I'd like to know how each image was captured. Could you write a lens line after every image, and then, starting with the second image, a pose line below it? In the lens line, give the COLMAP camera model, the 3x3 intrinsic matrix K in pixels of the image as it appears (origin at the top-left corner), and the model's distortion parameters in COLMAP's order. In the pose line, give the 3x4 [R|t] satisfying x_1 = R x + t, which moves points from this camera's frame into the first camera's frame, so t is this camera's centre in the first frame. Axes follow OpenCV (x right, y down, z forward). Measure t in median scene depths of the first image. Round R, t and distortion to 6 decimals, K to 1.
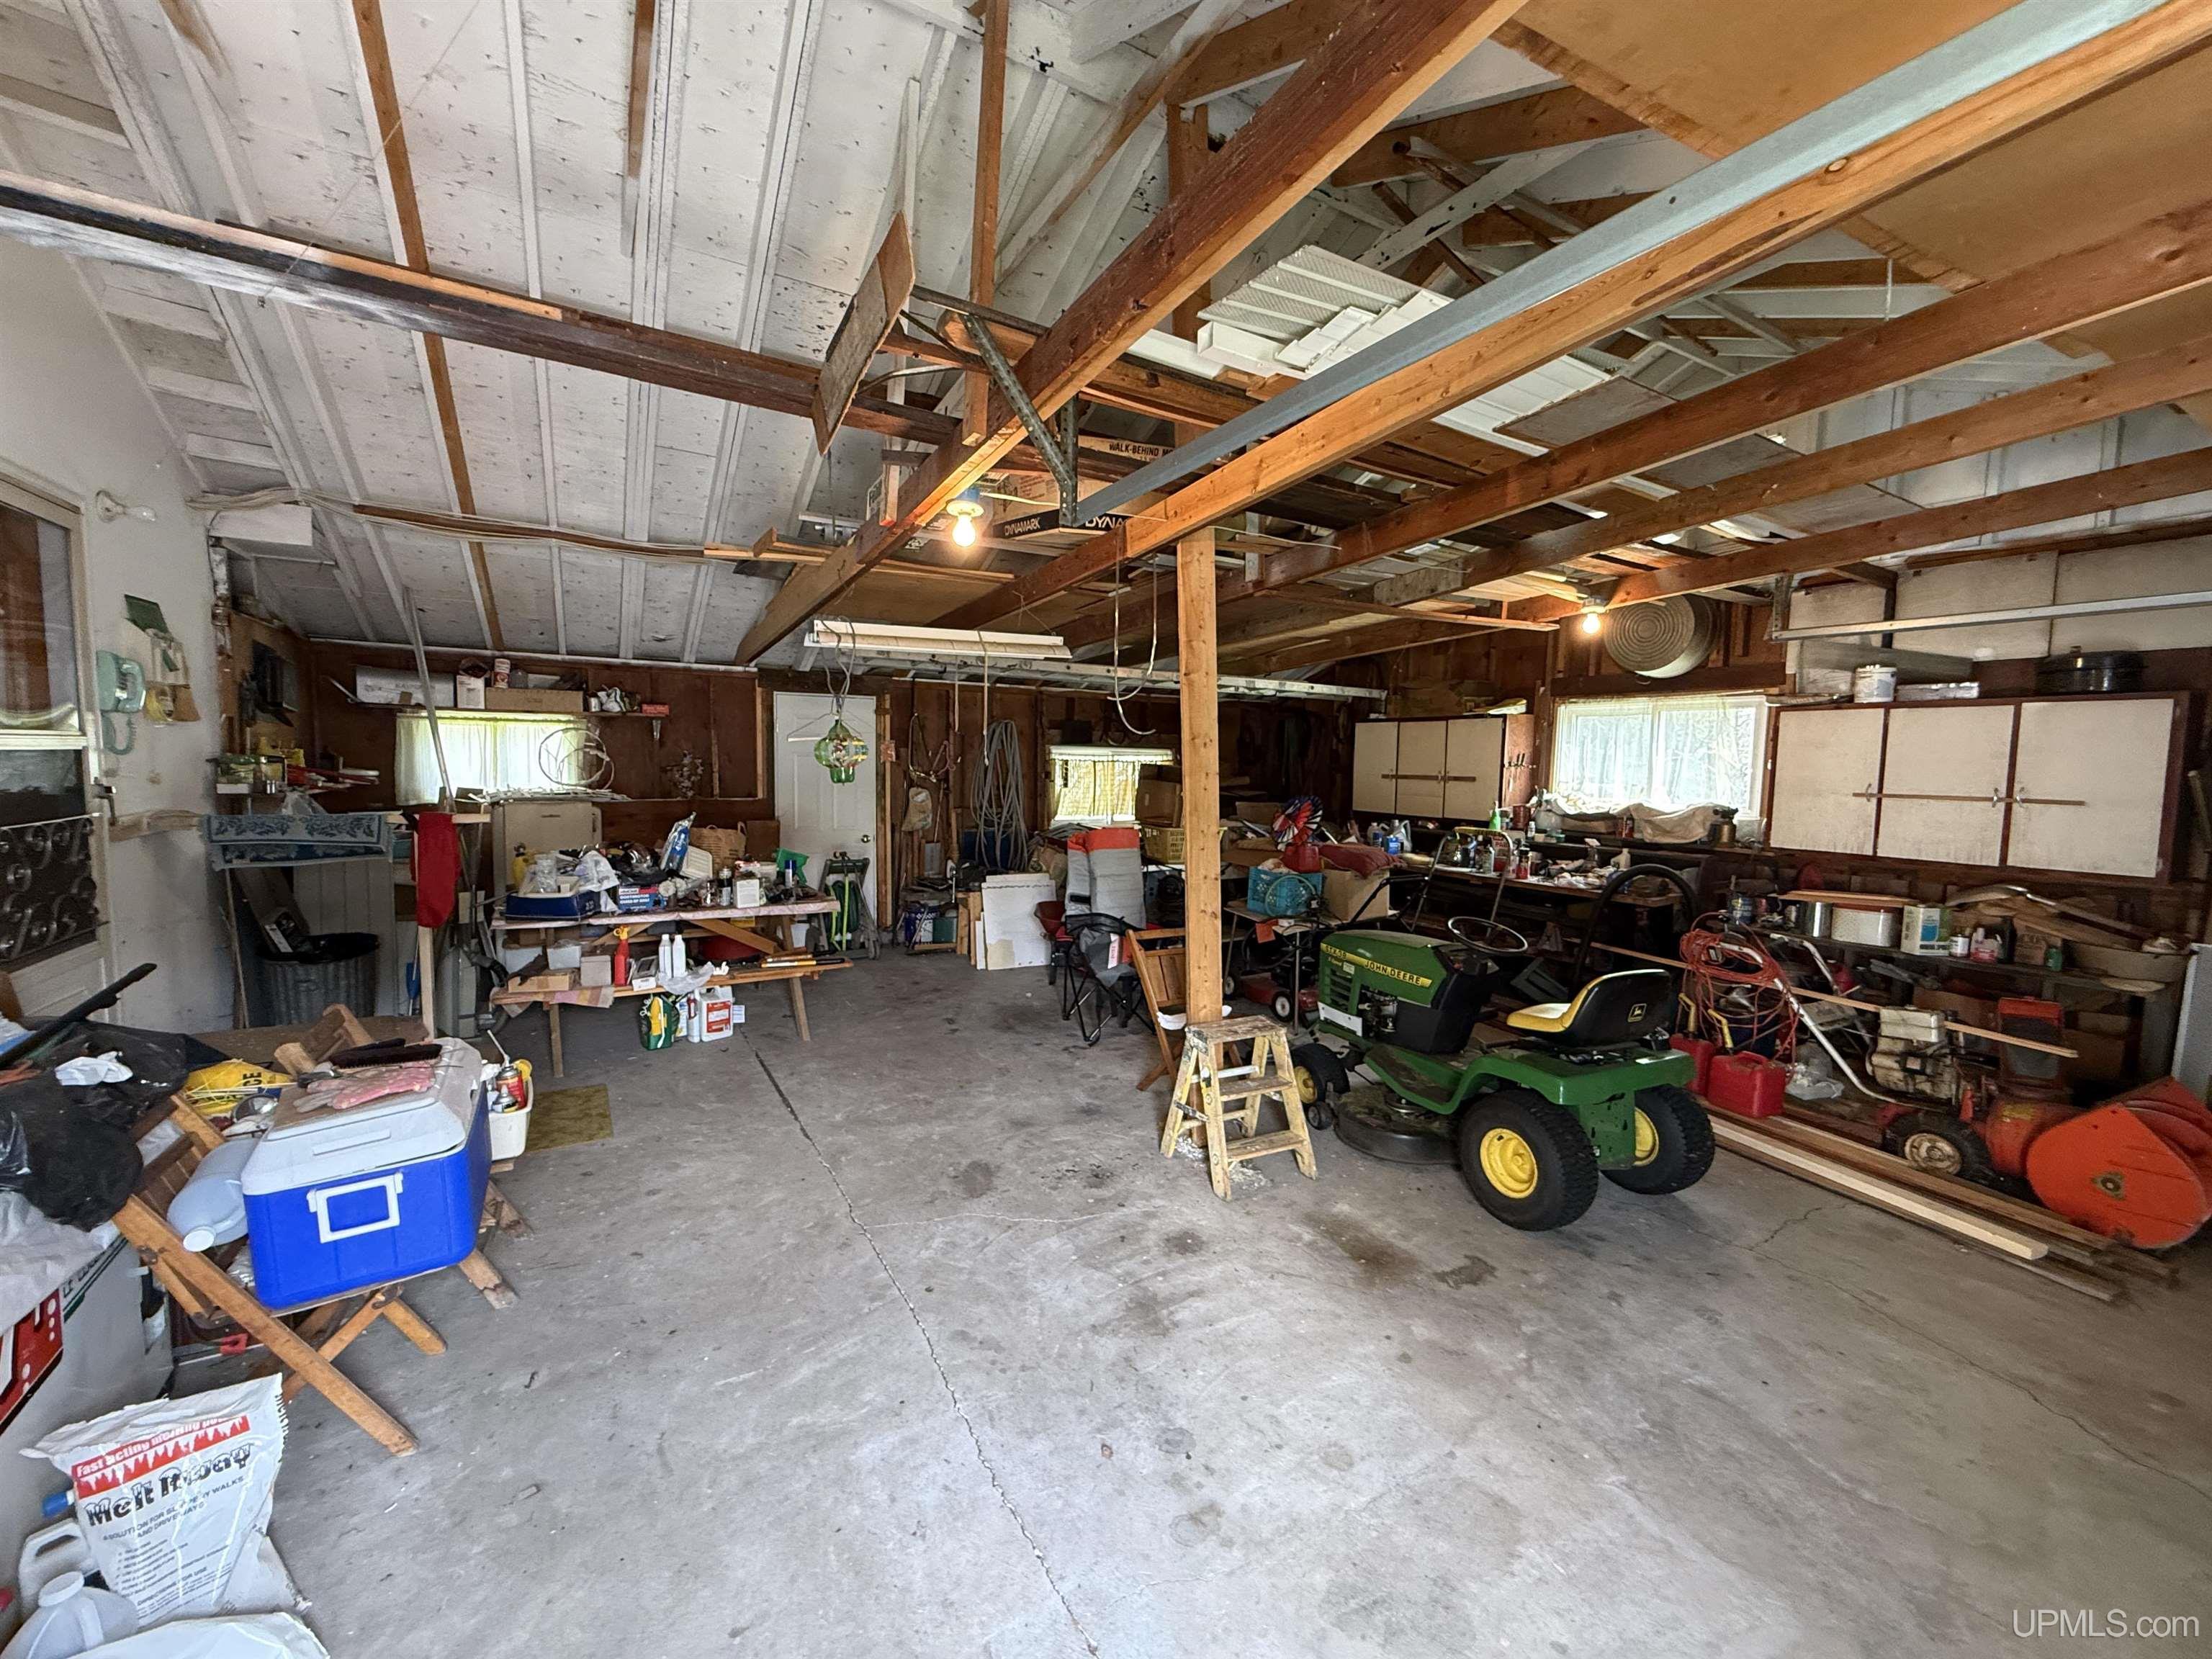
lens RADIAL K [[877.5, 0, 1102.3], [0, 877.5, 822.3], [0, 0, 1]] dist [-0.003192, 0.000236]
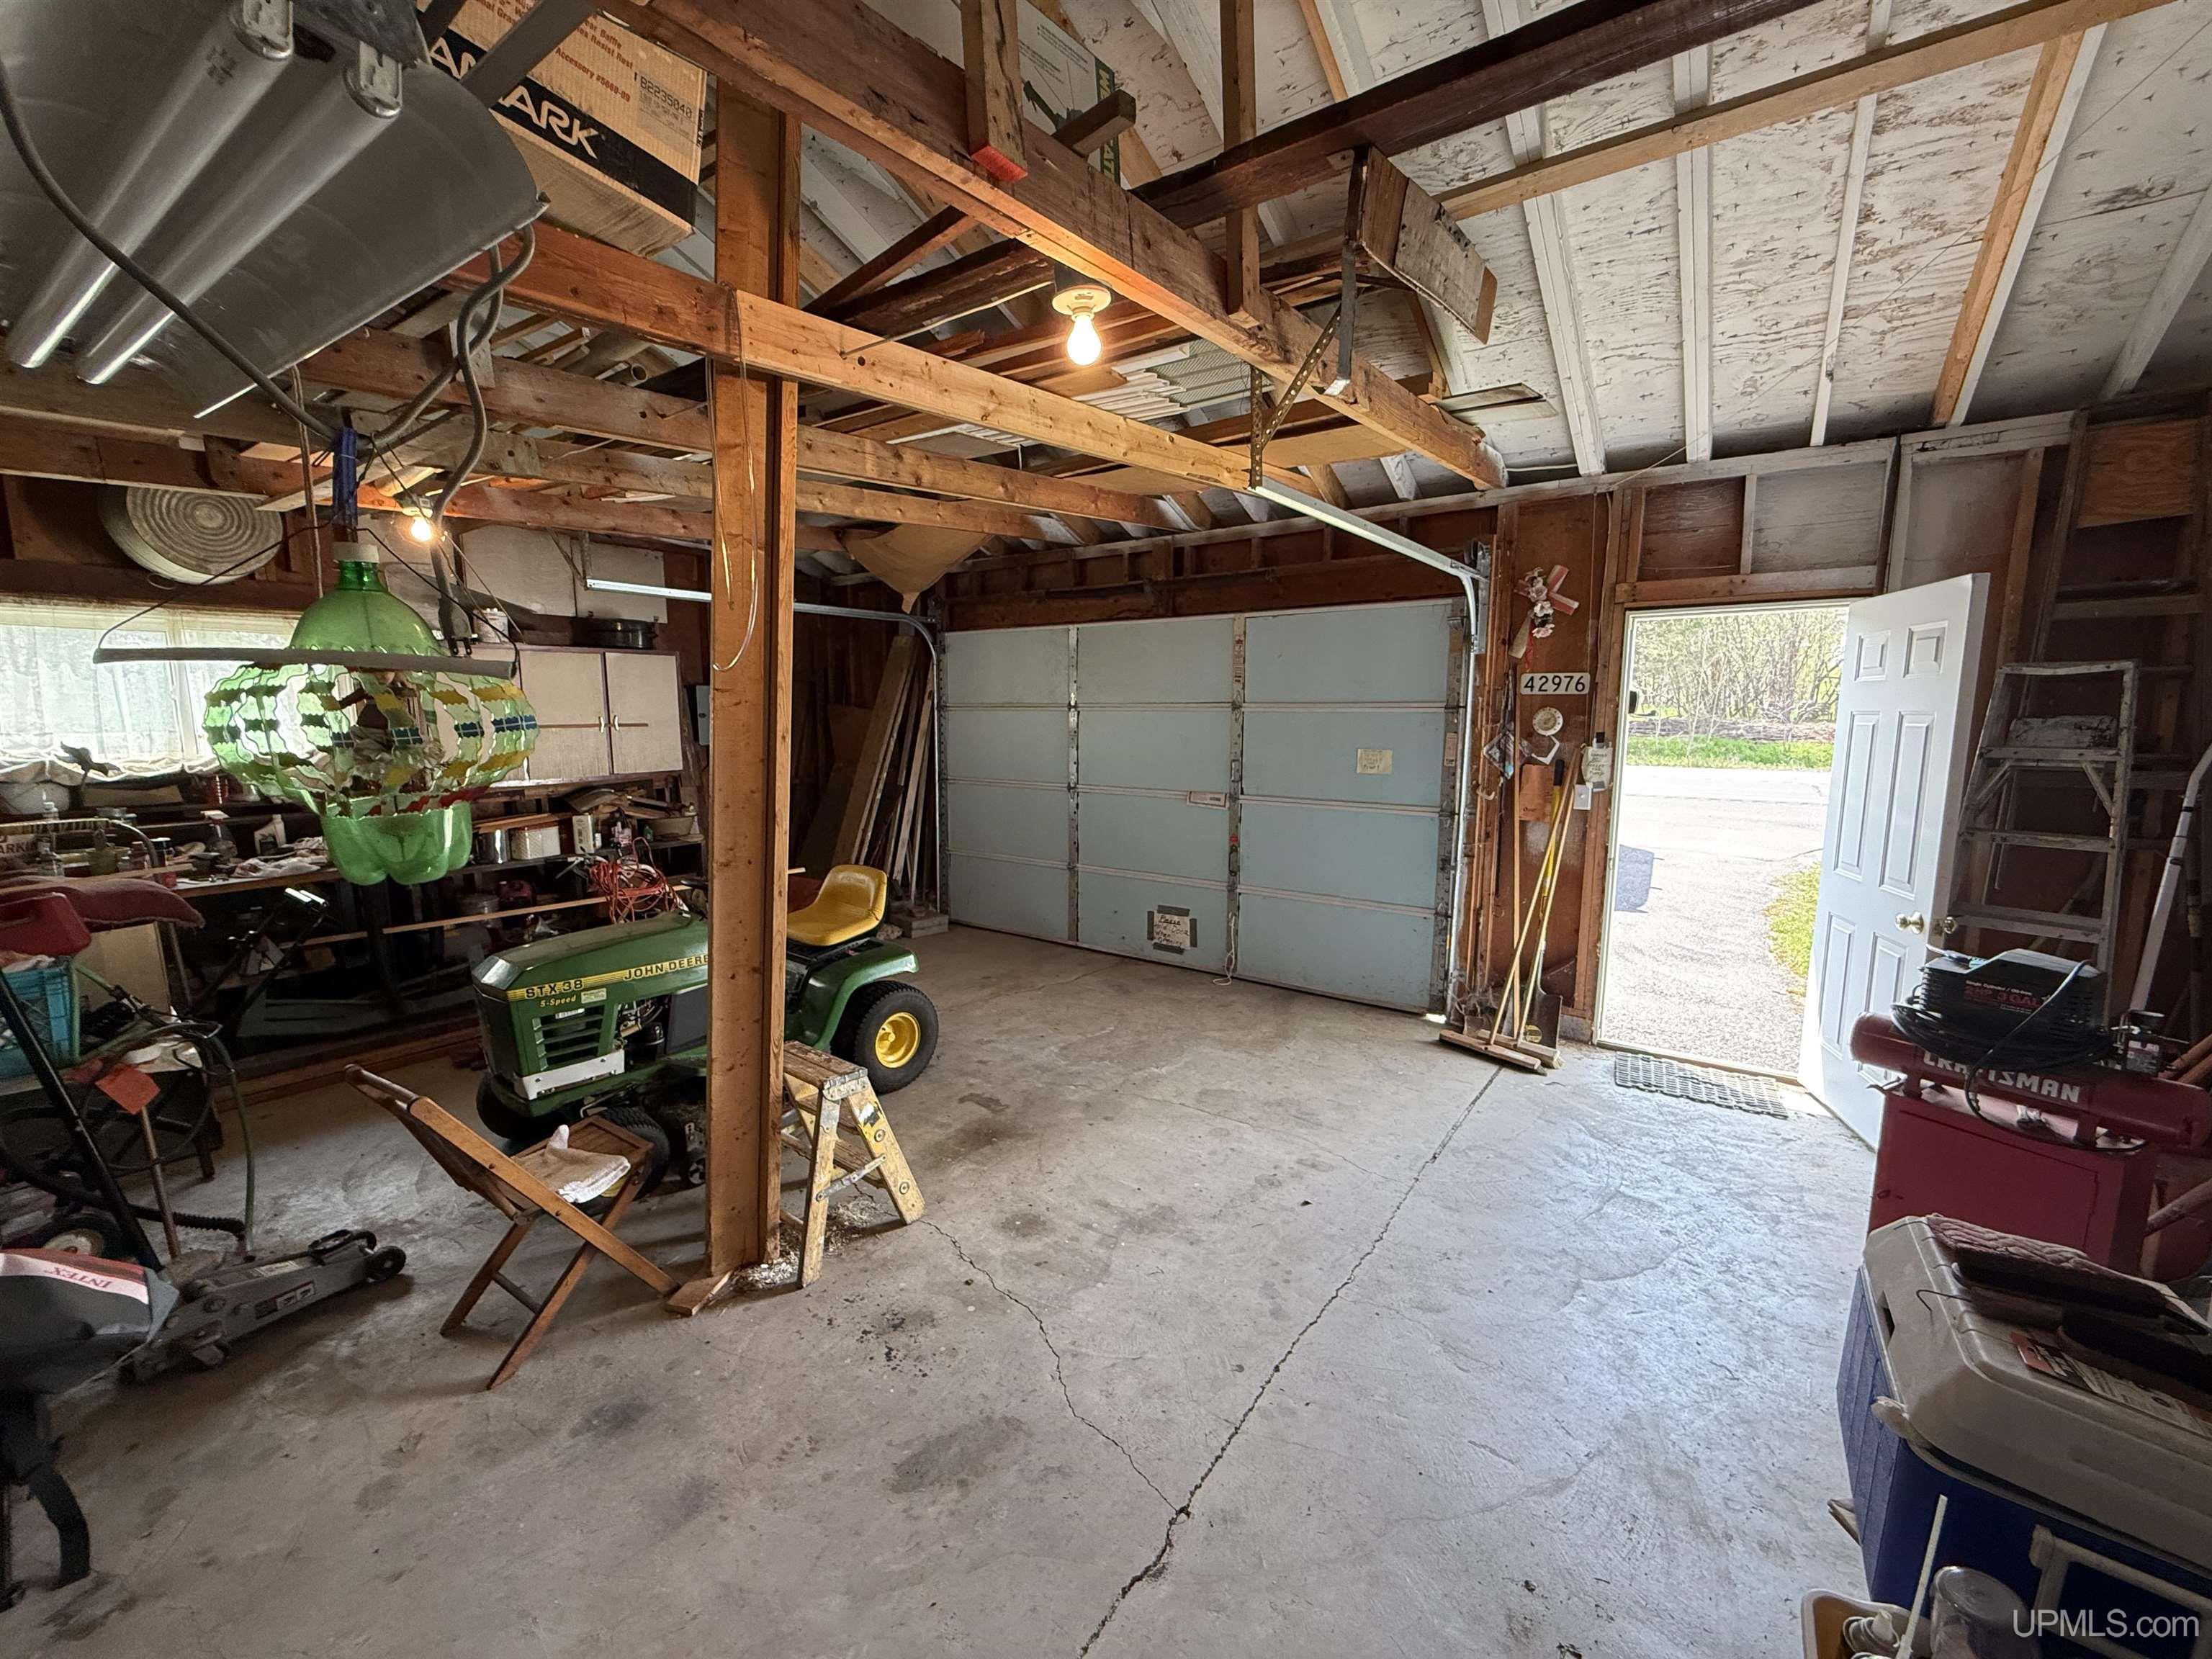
lens RADIAL K [[877.5, 0, 1100.5], [0, 877.5, 824.7], [0, 0, 1]] dist [-0.003192, 0.000236]
pose [[-0.406036, -0.143328, 0.902547, -0.659428], [0.059321, 0.981407, 0.182539, -0.100306], [-0.911930, 0.127657, -0.389984, 1.115866]]
